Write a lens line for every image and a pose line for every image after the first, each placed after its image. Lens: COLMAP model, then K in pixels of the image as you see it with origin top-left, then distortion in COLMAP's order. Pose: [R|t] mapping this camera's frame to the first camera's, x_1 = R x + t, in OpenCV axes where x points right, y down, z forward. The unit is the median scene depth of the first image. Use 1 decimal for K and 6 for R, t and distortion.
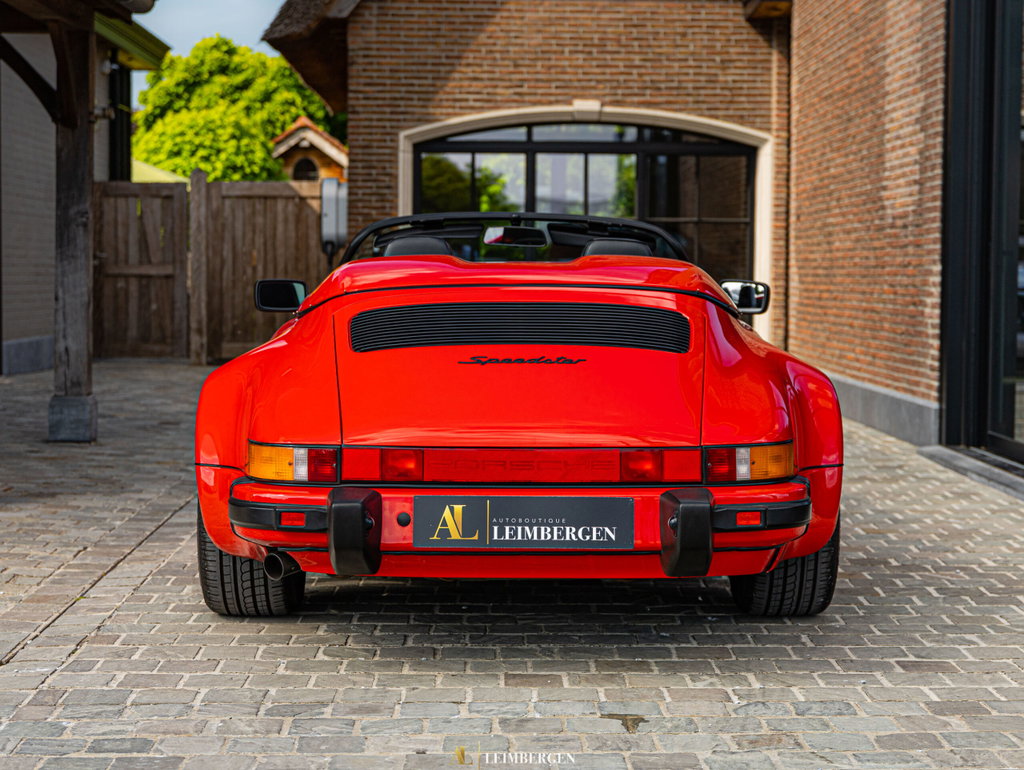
lens RADIAL K [[2006.9, 0, 512.0], [0, 2006.9, 385.0], [0, 0, 1]] dist [-0.017821, 0.136345]
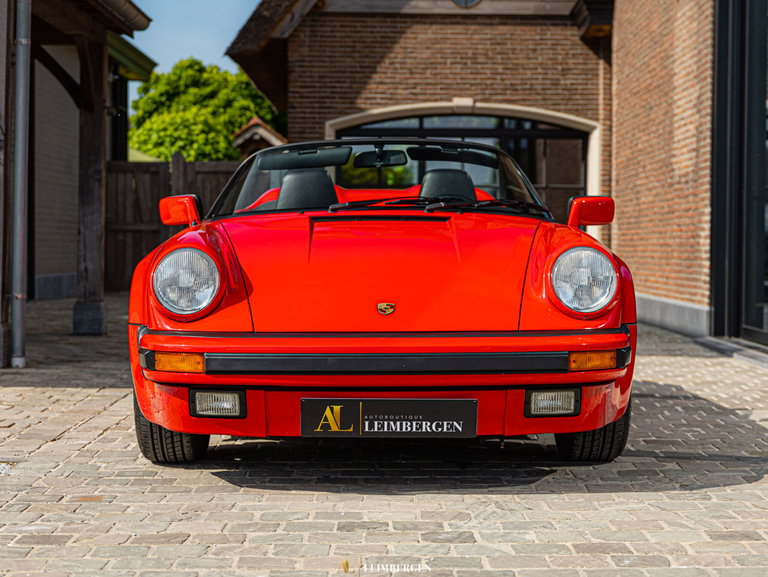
lens RADIAL K [[1565.2, 0, 384.0], [0, 1565.2, 288.5], [0, 0, 1]] dist [-0.000234, -0.109317]
pose [[0.999763, 0.000369, -0.021751, 0.006846], [-0.001006, 0.999570, -0.029288, 0.018597], [0.021731, 0.029303, 0.999334, -0.059821]]
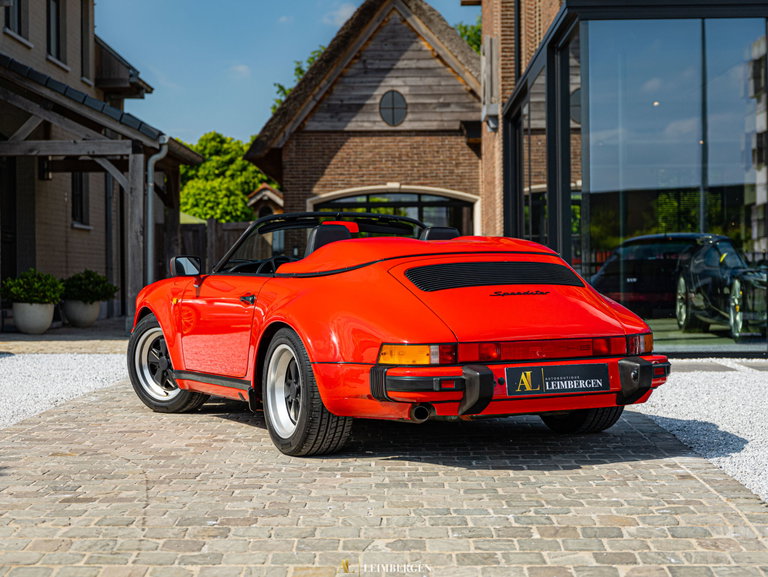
lens RADIAL K [[1565.2, 0, 384.0], [0, 1565.2, 288.5], [0, 0, 1]] dist [-0.000234, -0.109317]
pose [[0.999341, -0.018628, -0.031158, 0.078331], [0.017068, 0.998624, -0.049588, 0.055210], [0.032039, 0.049023, 0.998284, -0.680302]]
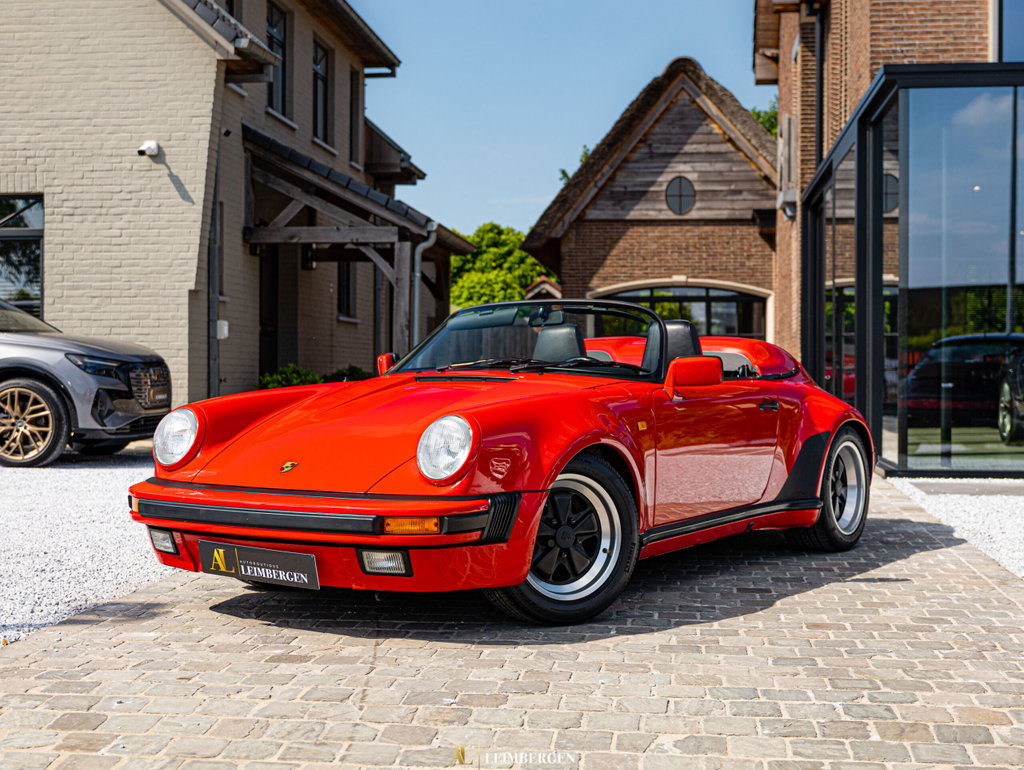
lens RADIAL K [[1566.5, 0, 512.0], [0, 1566.5, 385.0], [0, 0, 1]] dist [-0.002960, 0.055483]
pose [[0.991737, -0.004187, -0.128217, 0.072549], [-0.002191, 0.998769, -0.049558, 0.045553], [0.128267, 0.049430, 0.990507, -0.573266]]
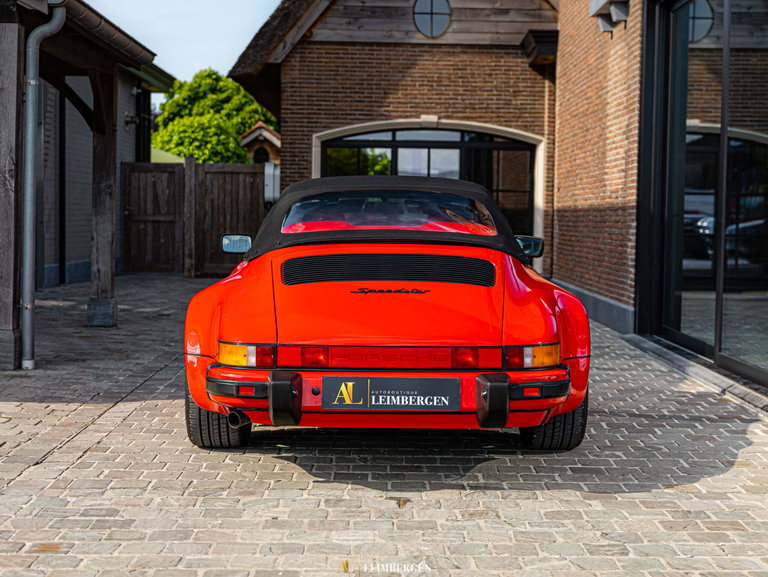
lens RADIAL K [[1272.5, 0, 384.0], [0, 1272.5, 288.5], [0, 0, 1]] dist [0.001571, -0.060034]
pose [[0.999880, 0.008168, -0.013160, 0.015607], [-0.008161, 0.999967, 0.000596, -0.003463], [0.013164, -0.000488, 0.999913, -0.020286]]
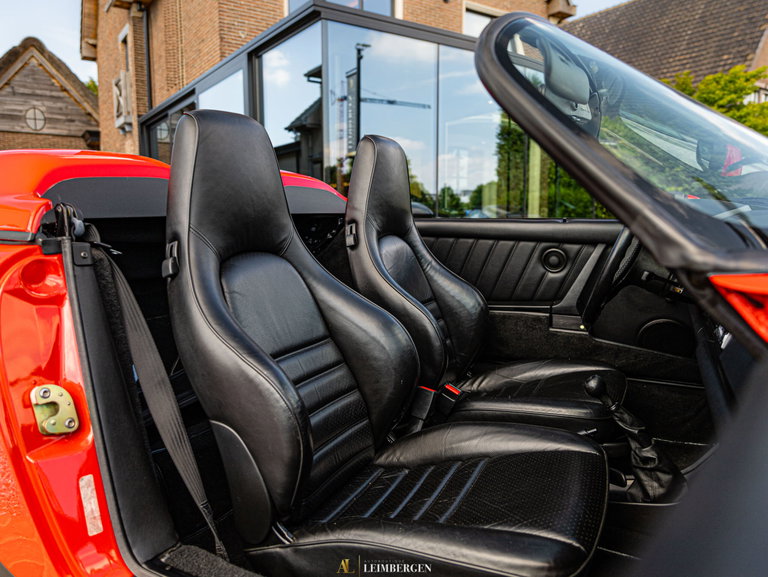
lens RADIAL K [[589.4, 0, 384.0], [0, 589.4, 288.5], [0, 0, 1]] dist [0.000156, 0.005281]
pose [[0.840267, -0.071204, 0.537476, -0.024961], [0.039259, 0.996727, 0.070669, 0.024435], [-0.540749, -0.038280, 0.840312, -0.216233]]
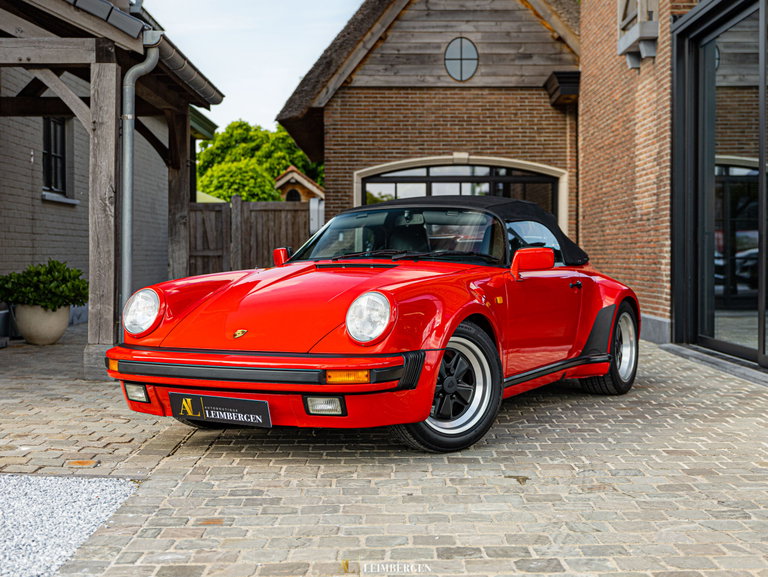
lens RADIAL K [[1174.9, 0, 384.0], [0, 1174.9, 288.5], [0, 0, 1]] dist [-0.002960, 0.055483]
pose [[0.999785, -0.010089, -0.018099, -0.012434], [0.009547, 0.999511, -0.029778, 0.006738], [0.018391, 0.029599, 0.999393, -0.021758]]
